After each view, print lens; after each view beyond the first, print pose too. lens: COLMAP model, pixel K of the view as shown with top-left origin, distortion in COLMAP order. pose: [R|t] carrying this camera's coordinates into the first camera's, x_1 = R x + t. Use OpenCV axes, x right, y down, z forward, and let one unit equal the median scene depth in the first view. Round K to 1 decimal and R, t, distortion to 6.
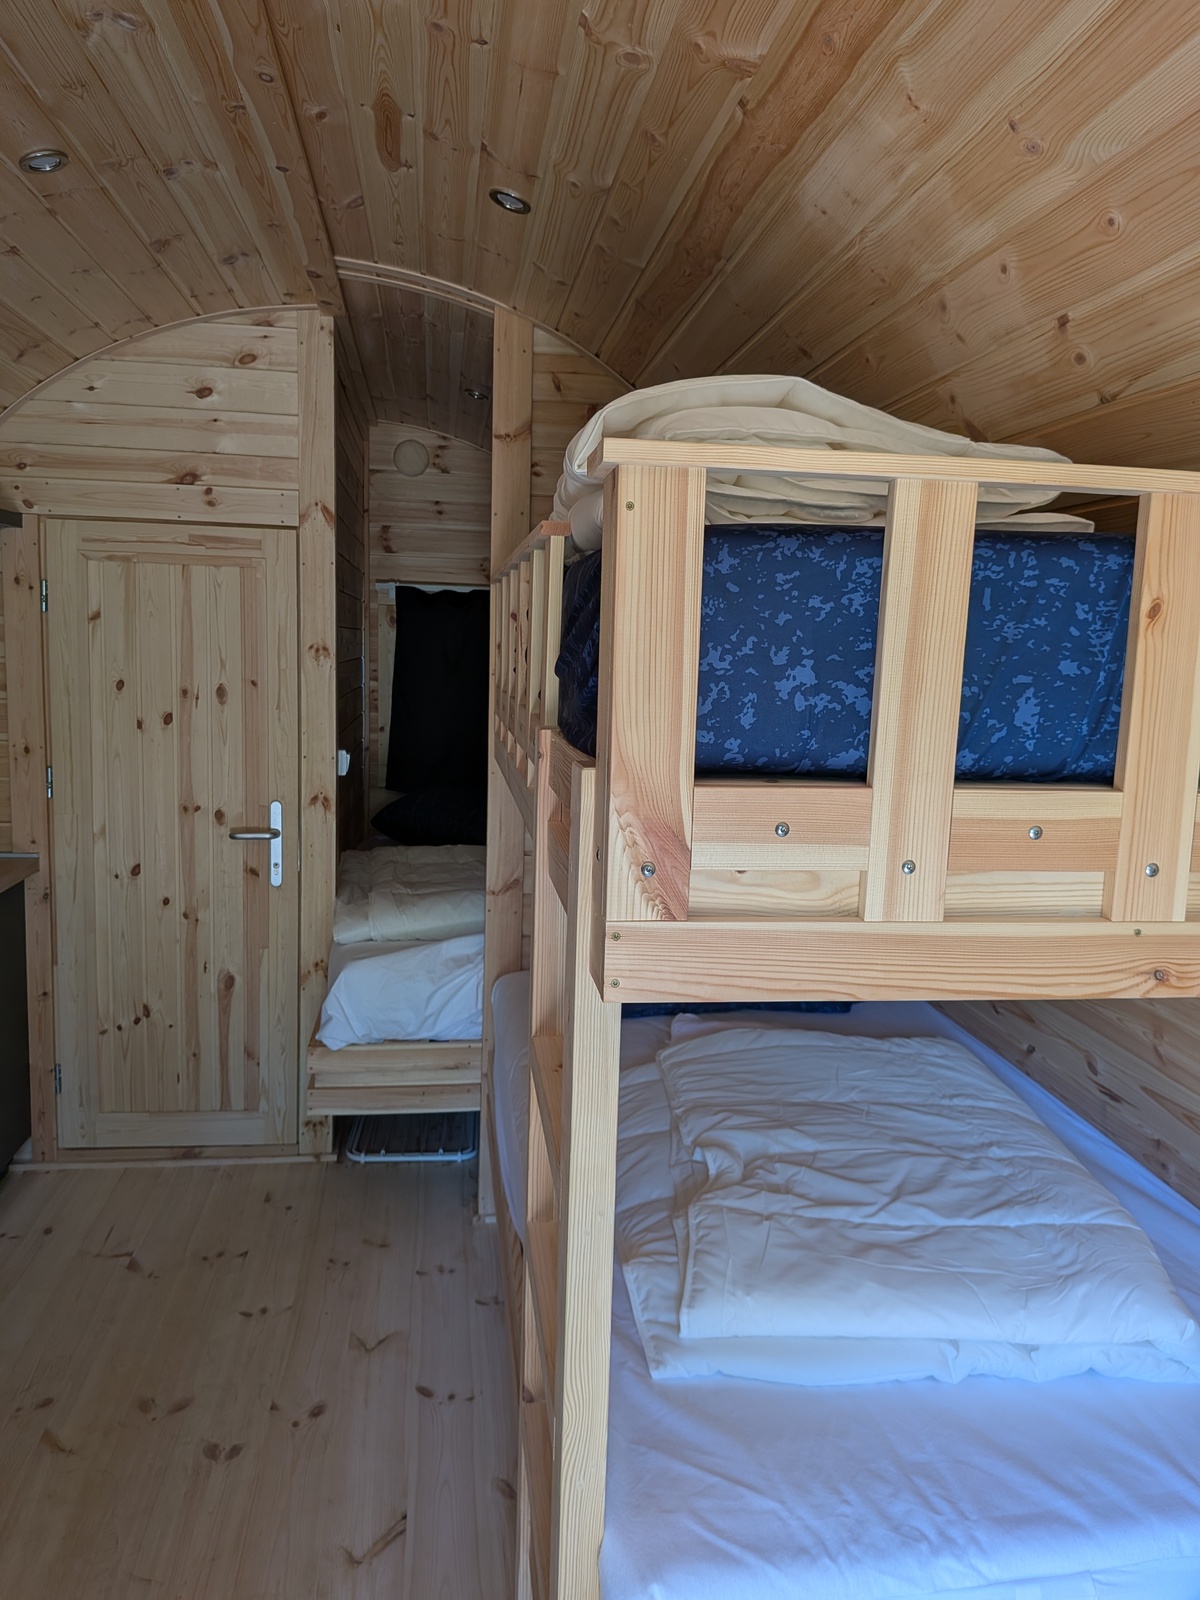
lens RADIAL K [[1157.2, 0, 601.3], [0, 1157.2, 792.6], [0, 0, 1]] dist [0.023978, -0.054865]
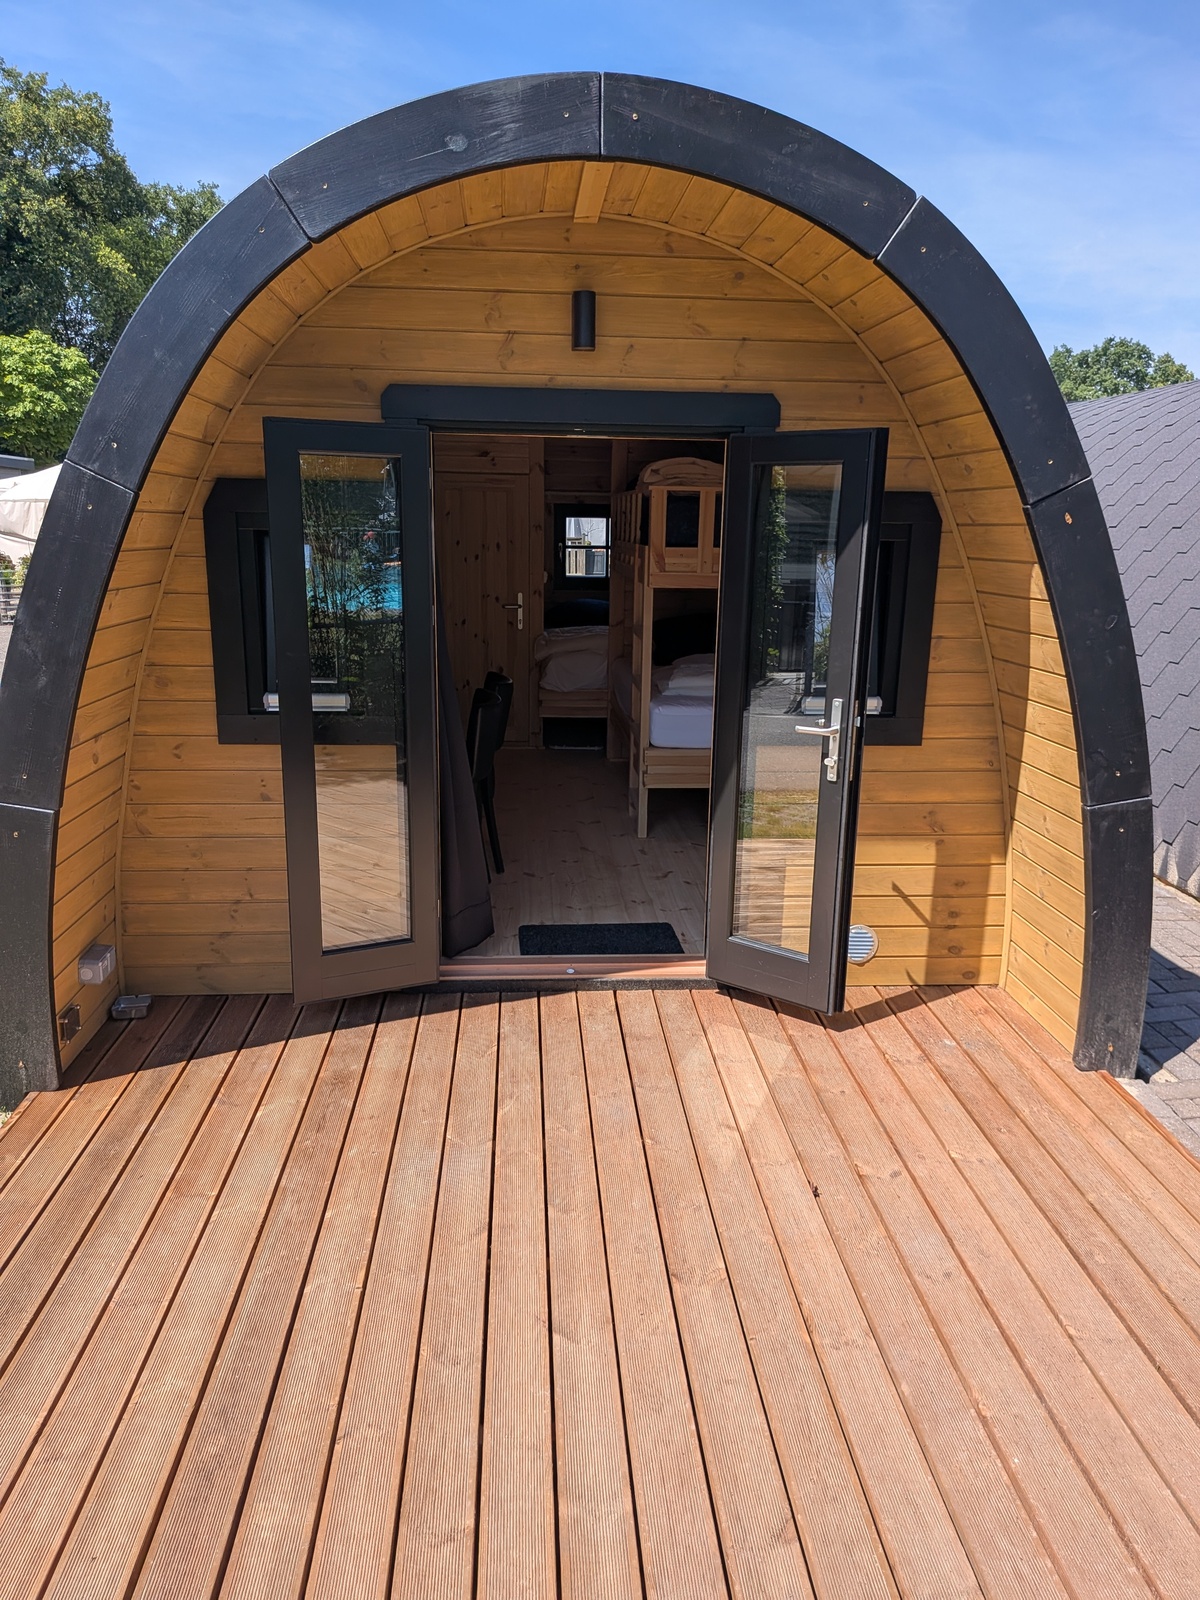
lens RADIAL K [[1157.2, 0, 594.5], [0, 1157.2, 813.2], [0, 0, 1]] dist [0.023978, -0.054865]
pose [[0.997369, 0.003177, -0.072429, 0.043502], [0.005175, 0.993371, 0.114839, 0.183221], [0.072313, -0.114911, 0.990740, -1.378171]]
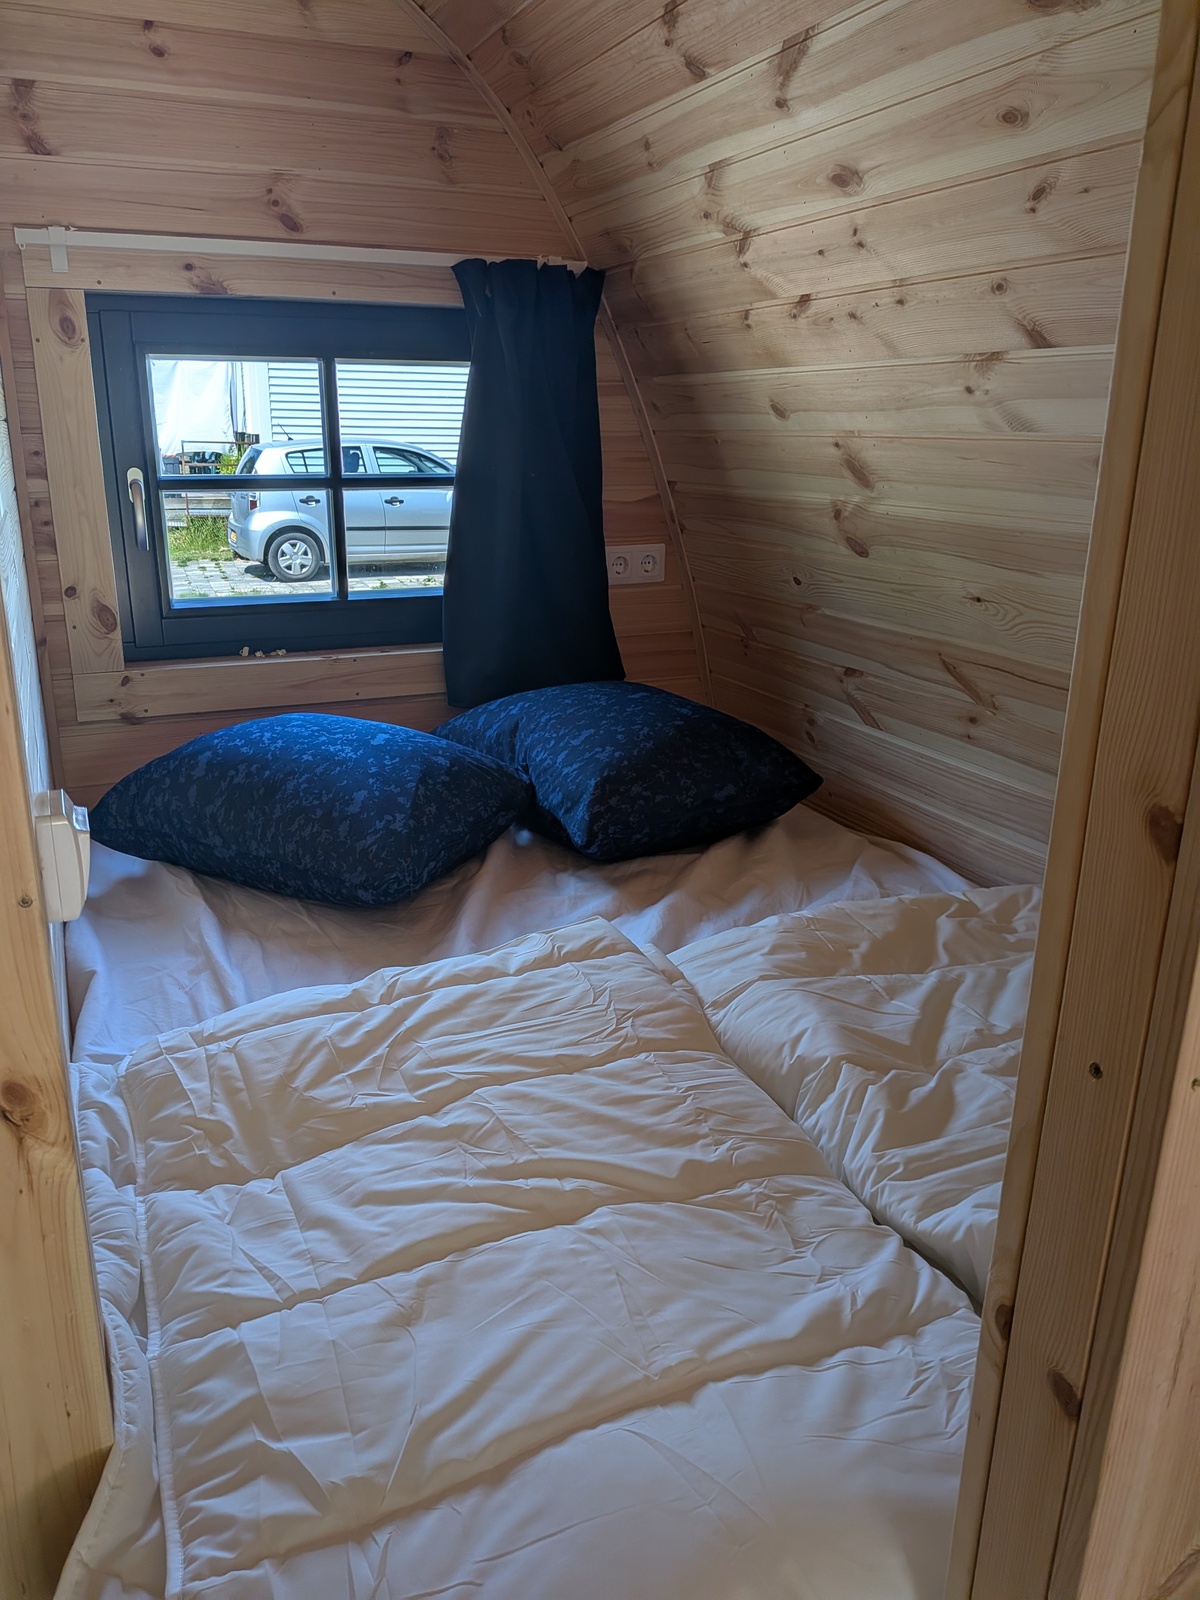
lens RADIAL K [[1204.8, 0, 596.2], [0, 1204.8, 801.9], [0, 0, 1]] dist [-0.031531, -0.001761]
pose [[0.958890, -0.109867, 0.261648, -0.128244], [0.059187, 0.979166, 0.194246, -0.053815], [-0.277538, -0.170775, 0.945414, 0.512249]]
